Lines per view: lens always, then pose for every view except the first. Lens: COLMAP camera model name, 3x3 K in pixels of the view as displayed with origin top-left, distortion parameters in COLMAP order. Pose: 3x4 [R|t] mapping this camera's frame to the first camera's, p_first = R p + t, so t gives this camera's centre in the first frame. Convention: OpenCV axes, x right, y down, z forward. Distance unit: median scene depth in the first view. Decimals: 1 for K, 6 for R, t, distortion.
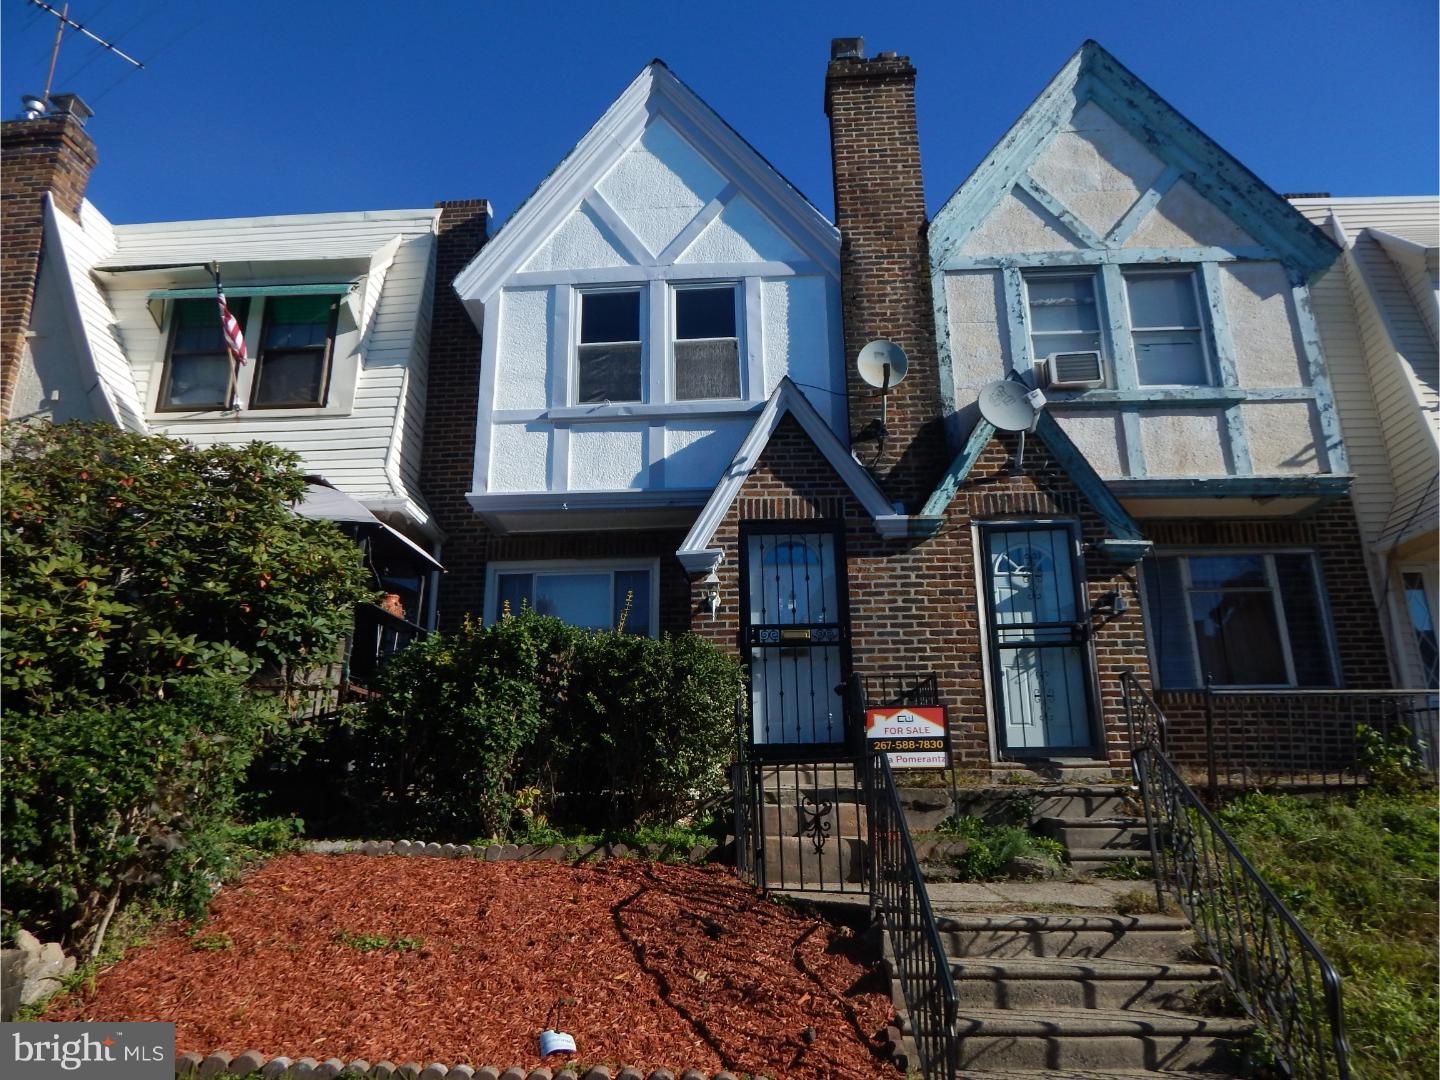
lens RADIAL K [[944.2, 0, 715.6], [0, 944.2, 543.1], [0, 0, 1]] dist [0.008160, -0.013540]
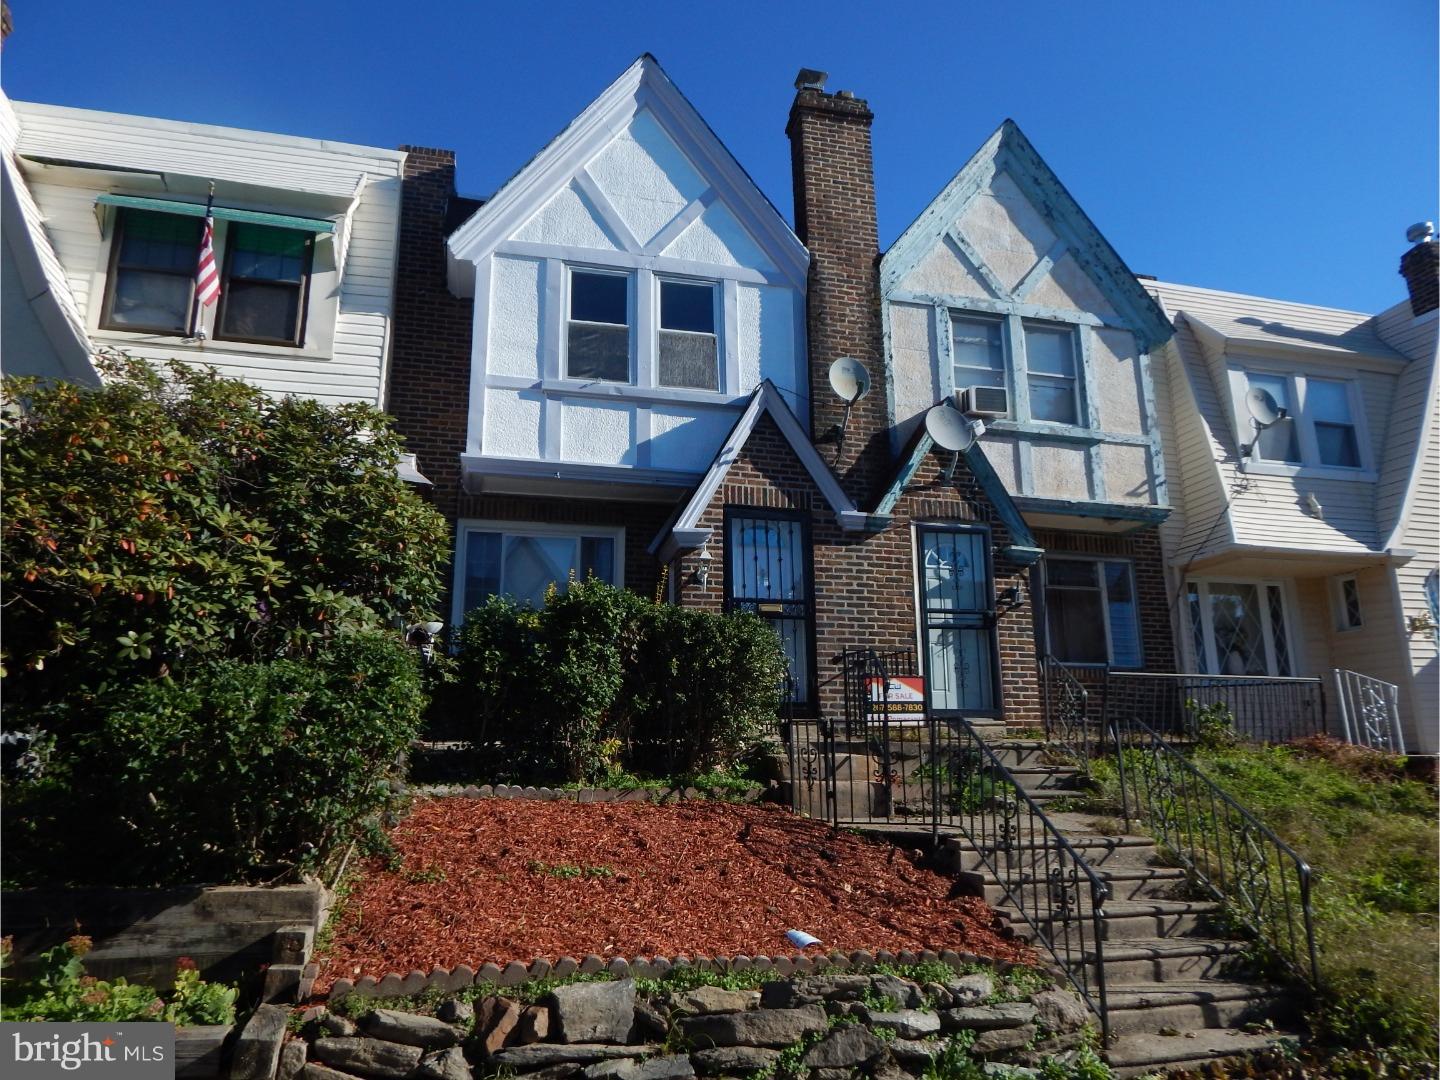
lens RADIAL K [[944.2, 0, 719.8], [0, 944.2, 541.0], [0, 0, 1]] dist [0.008160, -0.013540]
pose [[0.954596, 0.071951, 0.289083, -0.278985], [-0.087172, 0.995385, 0.040111, -0.022855], [-0.284863, -0.063490, 0.956463, -0.071282]]
